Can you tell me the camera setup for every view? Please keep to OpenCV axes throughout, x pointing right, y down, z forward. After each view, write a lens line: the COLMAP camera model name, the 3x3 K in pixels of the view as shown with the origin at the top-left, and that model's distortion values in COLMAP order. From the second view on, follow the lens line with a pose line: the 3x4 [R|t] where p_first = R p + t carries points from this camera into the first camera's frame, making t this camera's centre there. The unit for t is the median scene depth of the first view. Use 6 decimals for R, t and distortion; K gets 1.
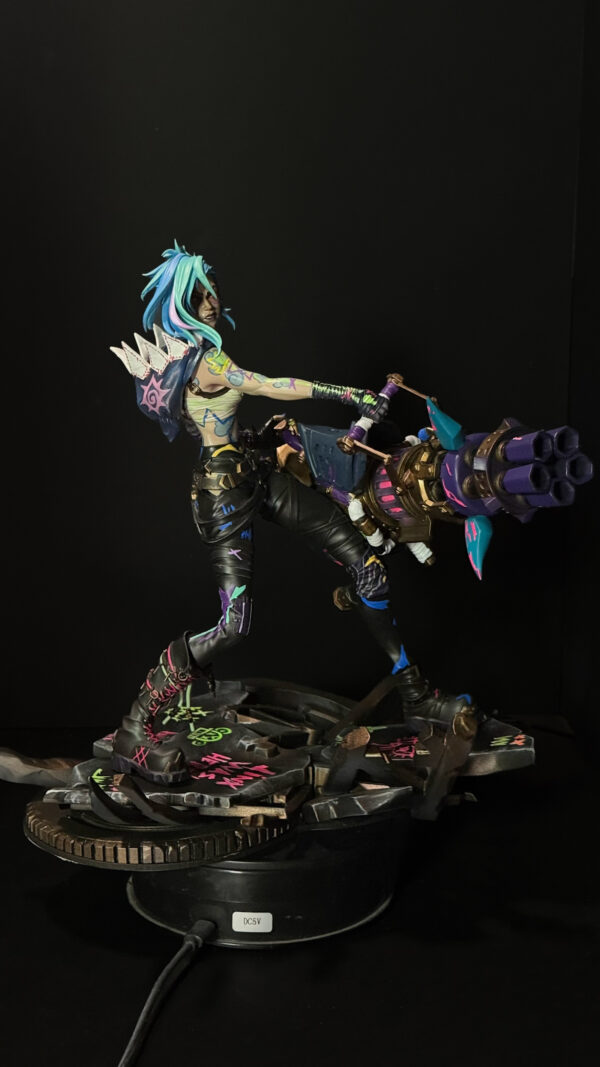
lens RADIAL K [[1505.9, 0, 301.2], [0, 1505.9, 530.4], [0, 0, 1]] dist [0.096931, 0.007567]
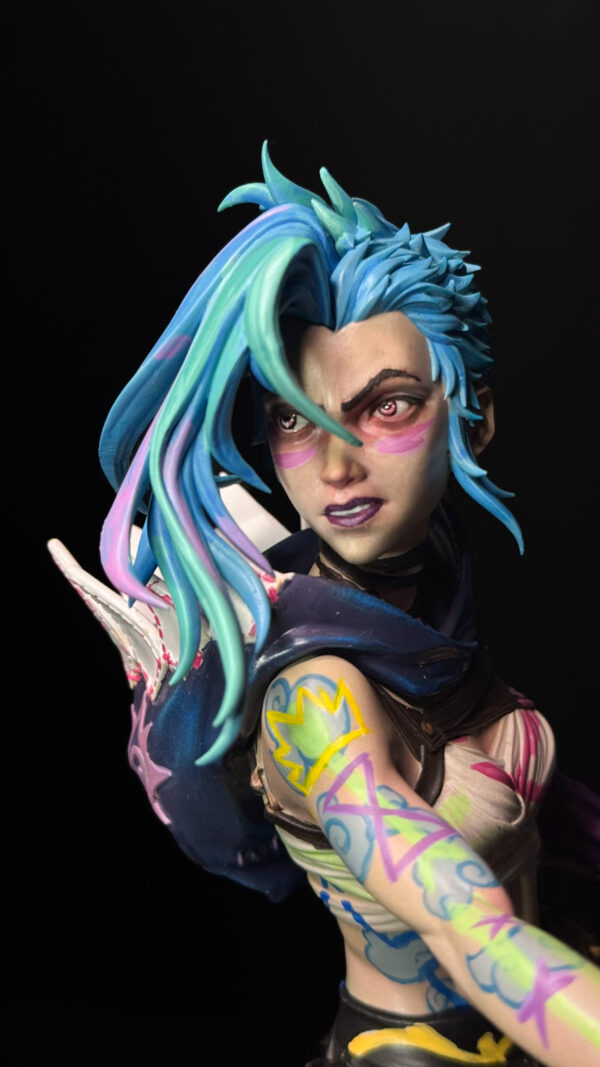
lens RADIAL K [[1548.9, 0, 300.4], [0, 1548.9, 513.3], [0, 0, 1]] dist [0.113817, -0.062648]
pose [[0.720052, 0.219174, -0.658398, 0.083115], [-0.103762, 0.972149, 0.210140, -0.187199], [0.686118, -0.082996, 0.722740, 0.830439]]
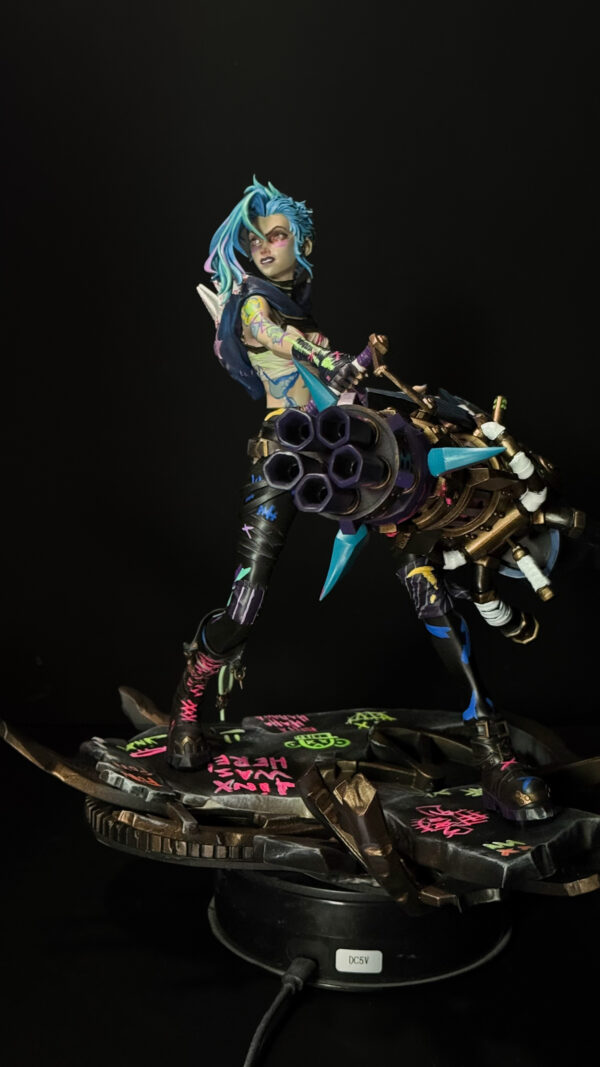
lens RADIAL K [[1505.9, 0, 301.2], [0, 1505.9, 530.4], [0, 0, 1]] dist [0.096931, 0.007567]
pose [[0.590328, 0.146848, -0.793693, 0.673685], [-0.144438, 0.986658, 0.075121, -0.055433], [0.794135, 0.070294, 0.603662, 0.493625]]
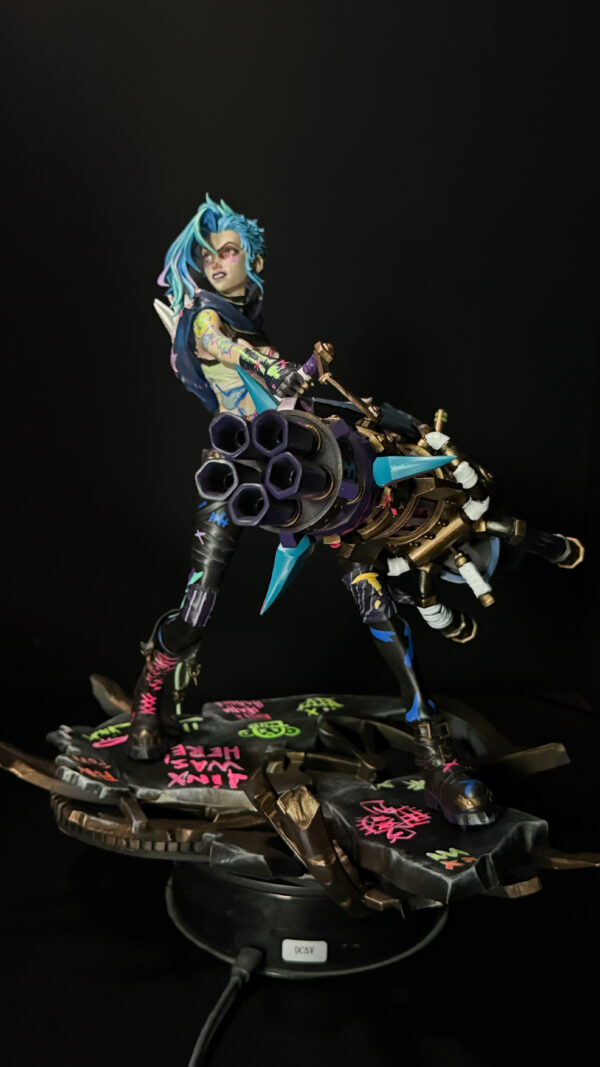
lens RADIAL K [[1072.6, 0, 295.8], [0, 1072.6, 538.0], [0, 0, 1]] dist [0.103193, -0.001602]
pose [[0.599722, 0.162572, -0.783520, 0.503801], [-0.148835, 0.984721, 0.090398, -0.051493], [0.786245, 0.062402, 0.614756, 0.644263]]
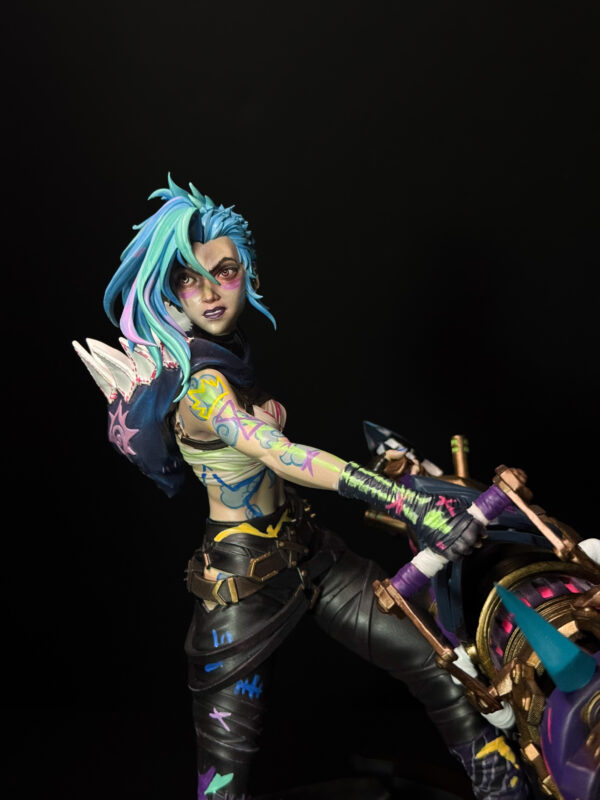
lens RADIAL K [[1107.8, 0, 302.8], [0, 1107.8, 397.7], [0, 0, 1]] dist [0.104500, -0.005536]
pose [[0.893115, 0.136264, -0.428693, 0.153993], [-0.087575, 0.987451, 0.131421, -0.167325], [0.441221, -0.079831, 0.893841, 0.636196]]
